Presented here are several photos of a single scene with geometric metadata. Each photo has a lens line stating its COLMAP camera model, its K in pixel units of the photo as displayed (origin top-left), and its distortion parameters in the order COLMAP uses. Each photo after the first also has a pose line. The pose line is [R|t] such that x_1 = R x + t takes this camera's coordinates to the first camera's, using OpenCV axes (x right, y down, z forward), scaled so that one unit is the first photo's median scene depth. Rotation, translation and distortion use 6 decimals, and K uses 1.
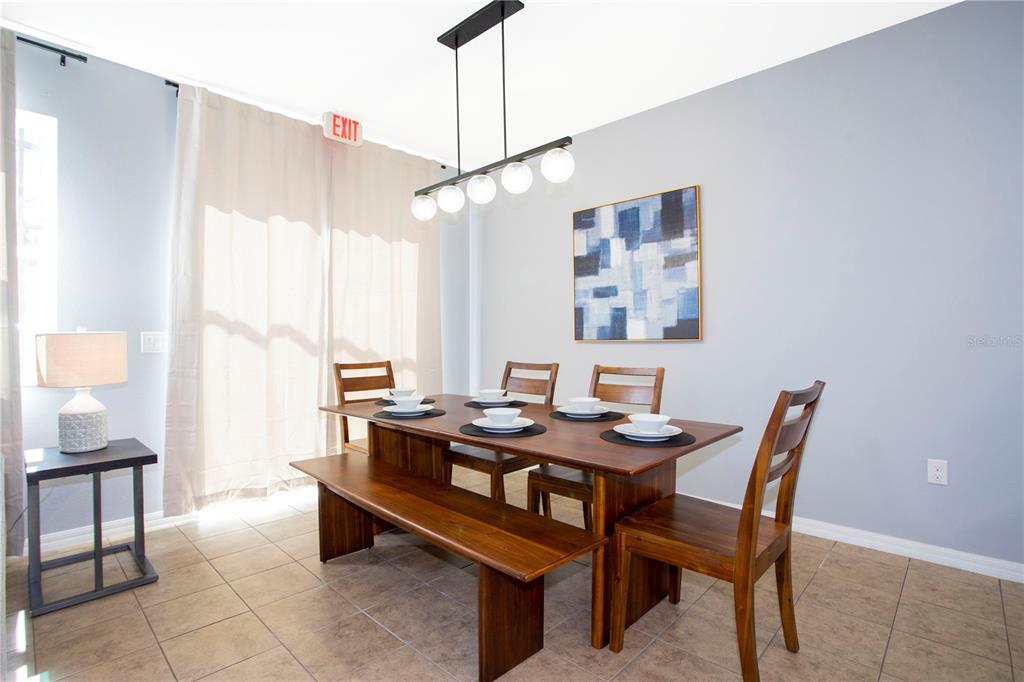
lens RADIAL K [[498.0, 0, 515.1], [0, 498.0, 343.6], [0, 0, 1]] dist [-0.078353, 0.029657]
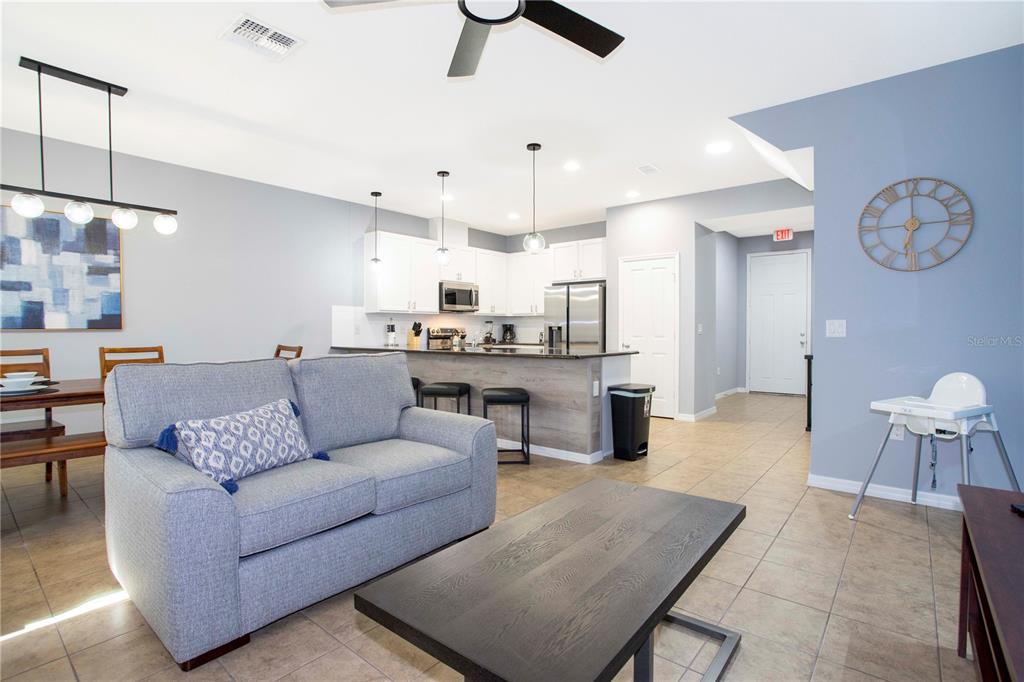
lens RADIAL K [[498.0, 0, 514.0], [0, 498.0, 342.2], [0, 0, 1]] dist [-0.078353, 0.029657]
pose [[-0.067291, -0.021851, 0.997494, -1.025312], [0.007075, 0.999725, 0.022377, 0.005968], [-0.997708, 0.008563, -0.067118, -0.041488]]
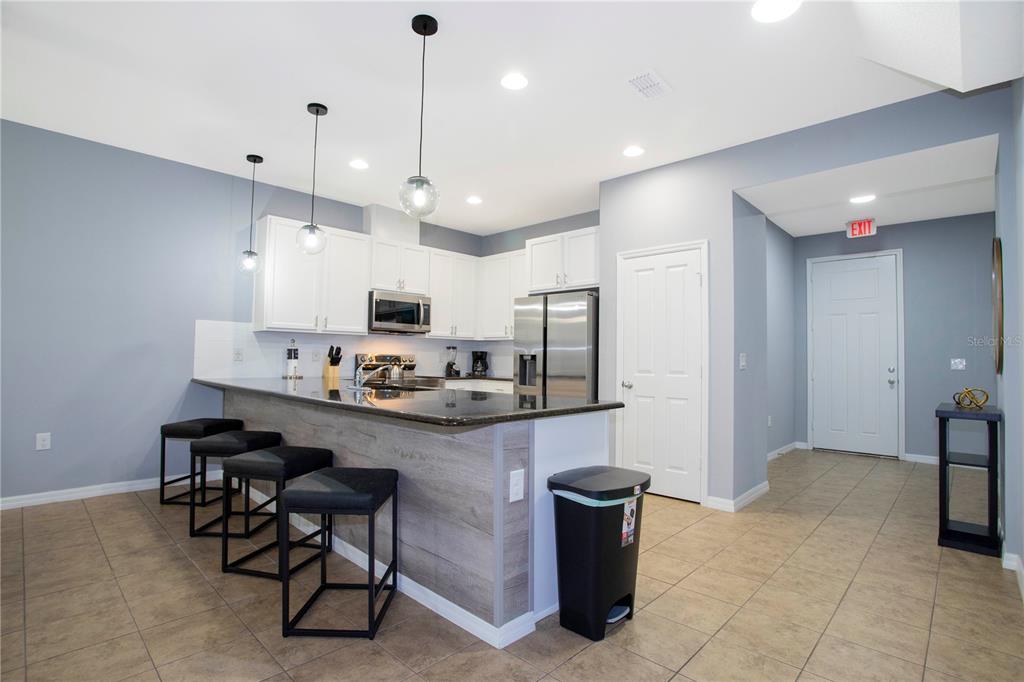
lens RADIAL K [[498.0, 0, 512.9], [0, 498.0, 341.9], [0, 0, 1]] dist [-0.078353, 0.029657]
pose [[0.007785, 0.035799, 0.999329, -0.404704], [-0.006839, 0.999337, -0.035746, 0.002726], [-0.999946, -0.006556, 0.008025, -0.321396]]
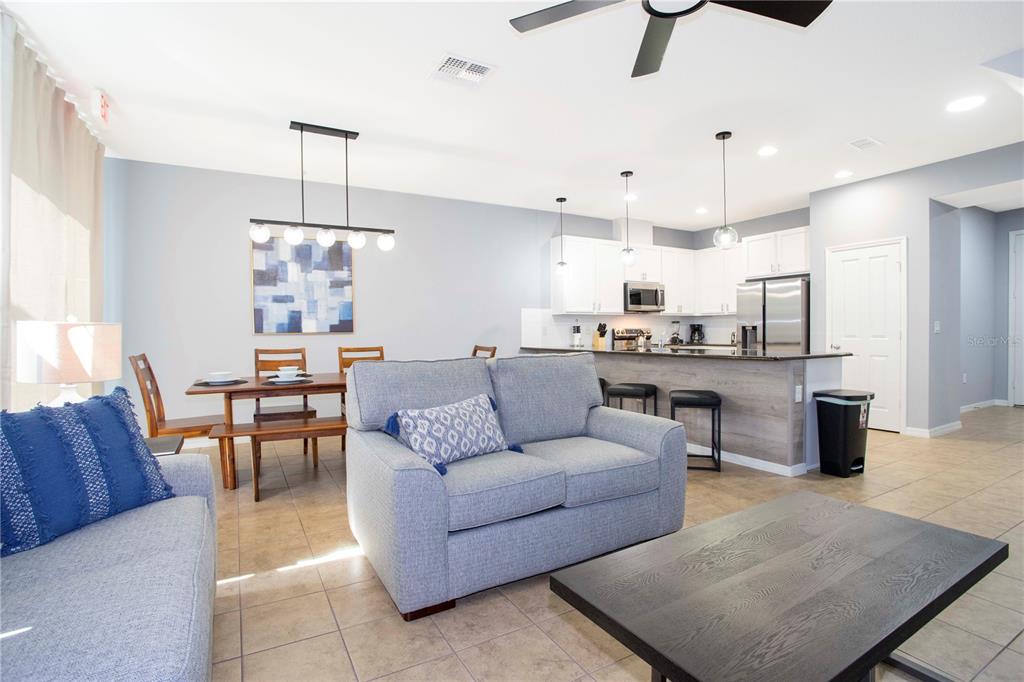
lens RADIAL K [[498.0, 0, 512.1], [0, 498.0, 342.8], [0, 0, 1]] dist [-0.078353, 0.029657]
pose [[0.294908, -0.020789, 0.955300, -1.041460], [0.015011, 0.999741, 0.017122, 0.006910], [-0.955408, 0.009290, 0.295143, -0.033569]]
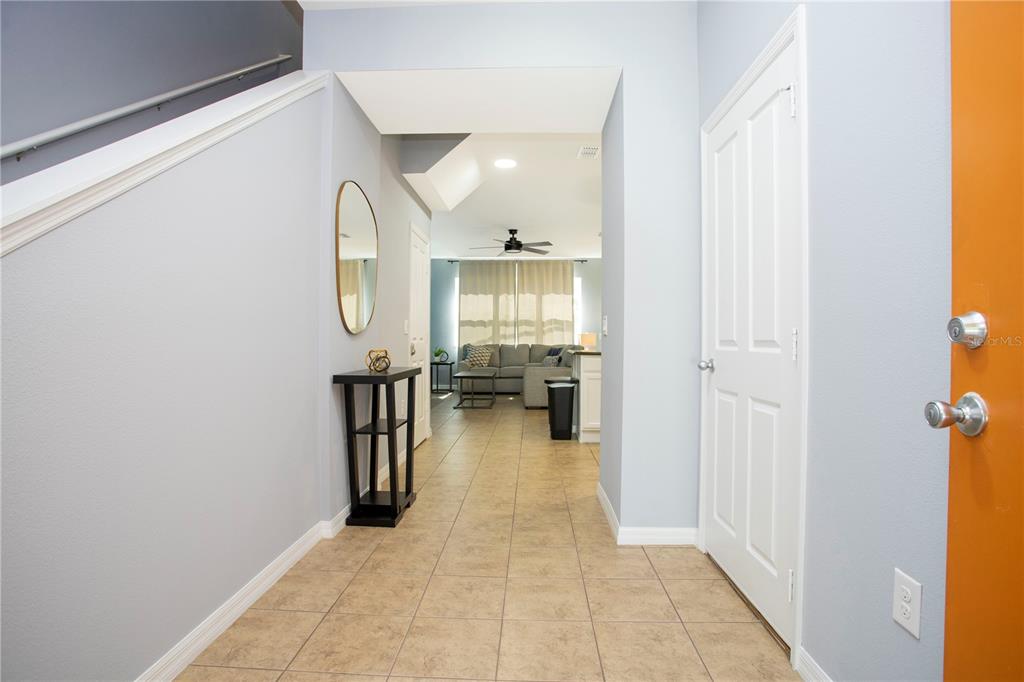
lens RADIAL K [[498.0, 0, 514.2], [0, 498.0, 342.2], [0, 0, 1]] dist [-0.078353, 0.029657]
pose [[0.660034, 0.008726, -0.751185, 1.294044], [-0.011544, 0.999932, 0.001473, 0.034786], [0.751147, 0.007700, 0.660090, -1.566044]]
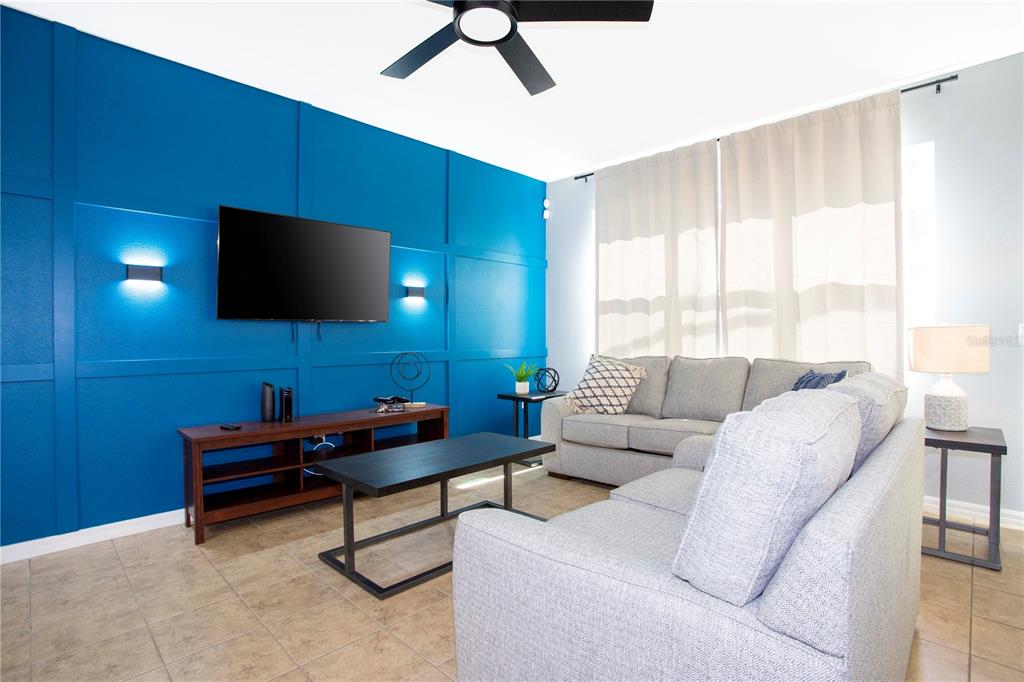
lens RADIAL K [[498.0, 0, 511.0], [0, 498.0, 337.0], [0, 0, 1]] dist [-0.078353, 0.029657]
pose [[-0.015124, 0.010242, -0.999833, 0.168379], [-0.003153, 0.999942, 0.010290, -0.003489], [0.999881, 0.003308, -0.015090, -0.015860]]
